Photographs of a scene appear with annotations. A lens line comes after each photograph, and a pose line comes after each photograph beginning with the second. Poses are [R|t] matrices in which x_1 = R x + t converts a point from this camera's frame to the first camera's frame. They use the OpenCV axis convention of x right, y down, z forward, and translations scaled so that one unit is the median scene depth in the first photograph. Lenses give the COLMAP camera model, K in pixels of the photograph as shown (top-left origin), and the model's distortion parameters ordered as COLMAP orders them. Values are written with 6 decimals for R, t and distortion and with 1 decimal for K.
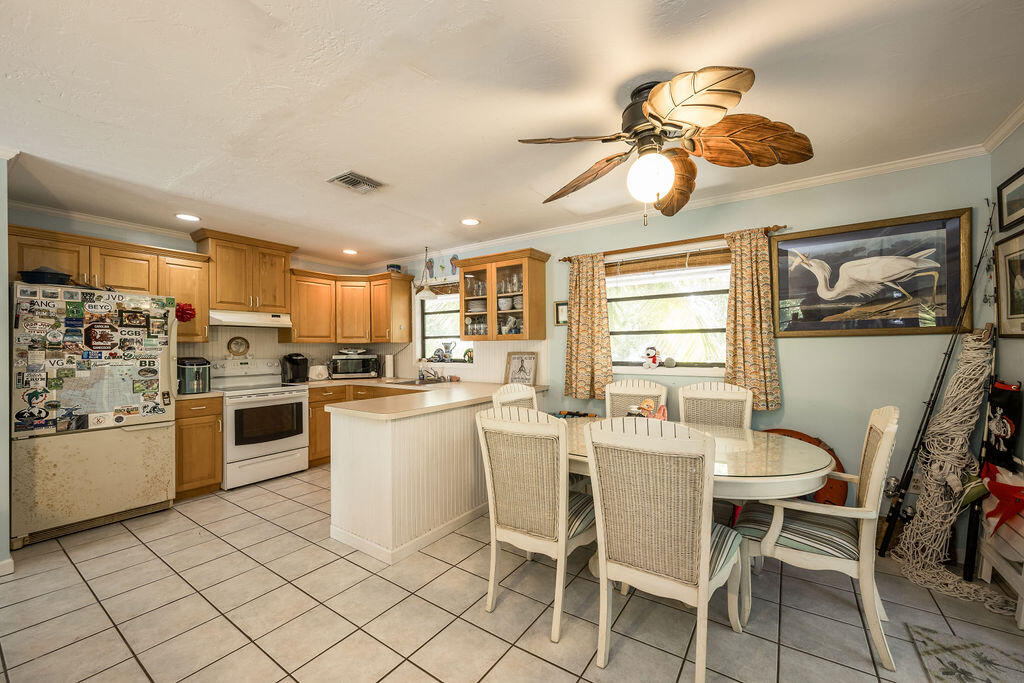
lens RADIAL K [[401.1, 0, 512.7], [0, 401.1, 347.0], [0, 0, 1]] dist [-0.003365, 0.000952]
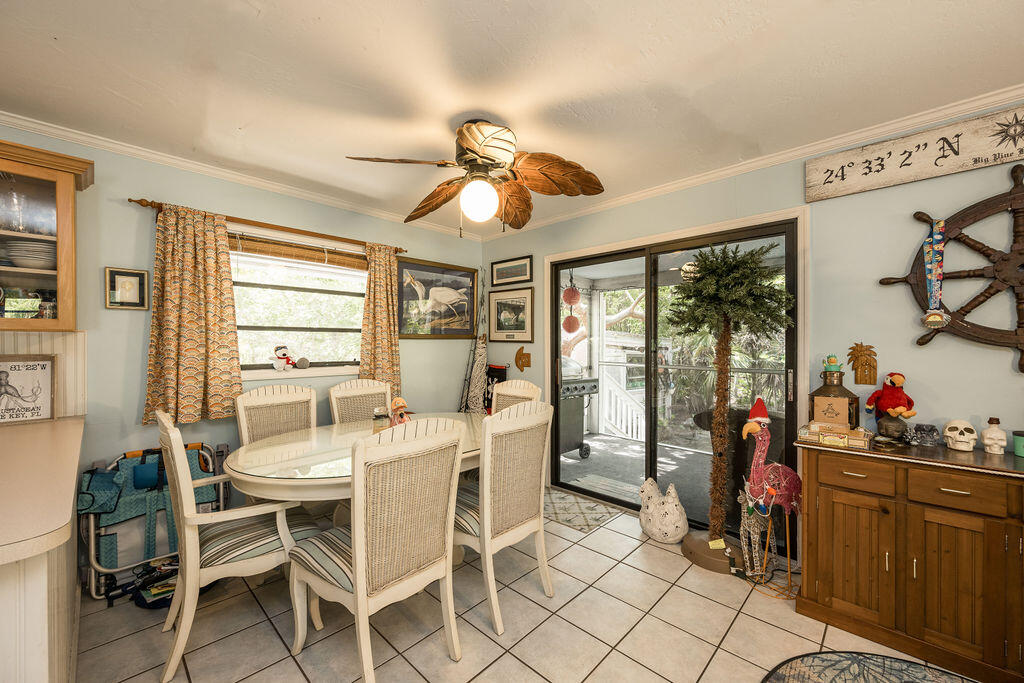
lens RADIAL K [[401.1, 0, 511.6], [0, 401.1, 346.2], [0, 0, 1]] dist [-0.003365, 0.000952]
pose [[0.160448, 0.001762, 0.987043, -0.426164], [-0.002760, 0.999995, -0.001336, 0.000292], [-0.987040, -0.002510, 0.160453, 0.386141]]
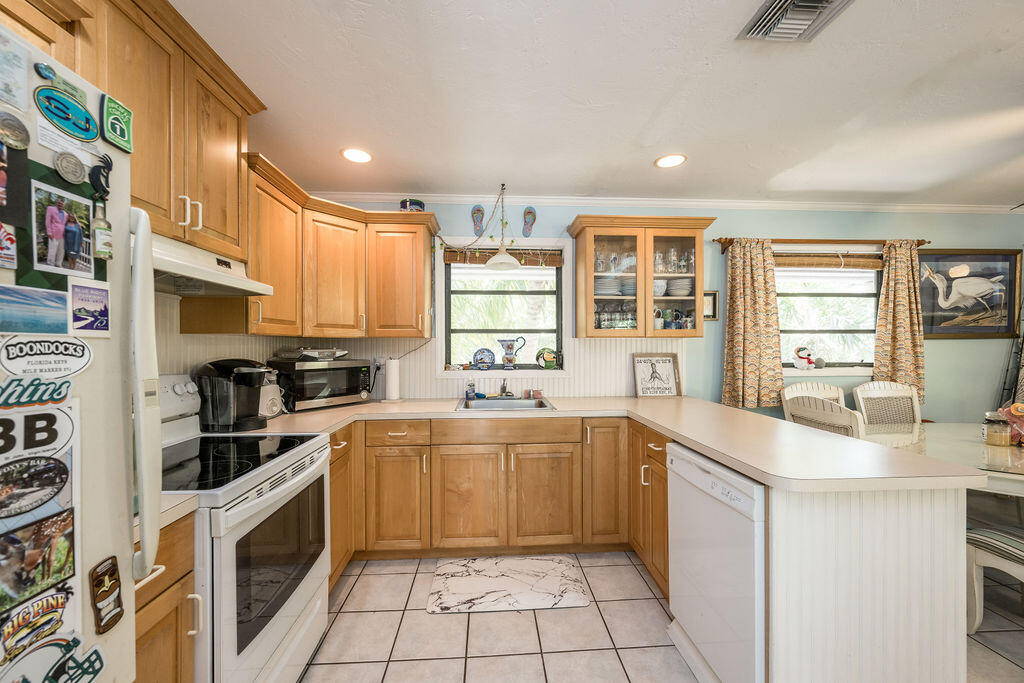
lens RADIAL K [[401.1, 0, 511.0], [0, 401.1, 346.2], [0, 0, 1]] dist [-0.003365, 0.000952]
pose [[0.789131, 0.005041, 0.614205, -0.793753], [-0.003374, 0.999987, -0.003873, 0.003705], [-0.614216, 0.000984, 0.789137, 0.687254]]
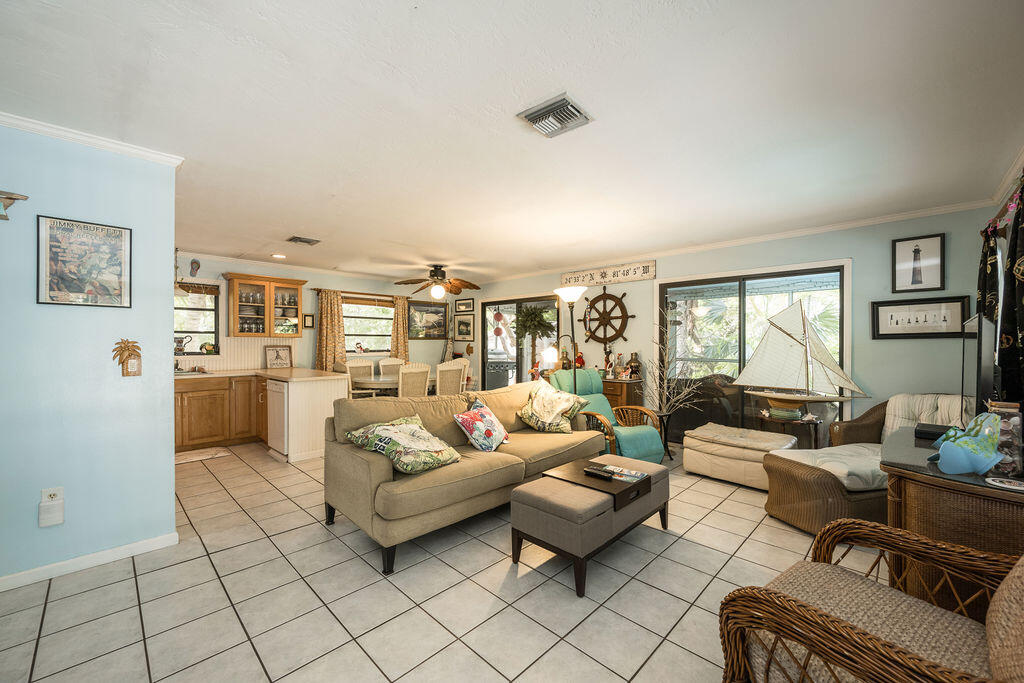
lens RADIAL K [[401.1, 0, 509.6], [0, 401.1, 344.4], [0, 0, 1]] dist [-0.003365, 0.000952]
pose [[0.171439, 0.002527, 0.985192, -1.517934], [-0.004758, 0.999987, -0.001737, 0.008621], [-0.985183, -0.004390, 0.171448, -0.083589]]
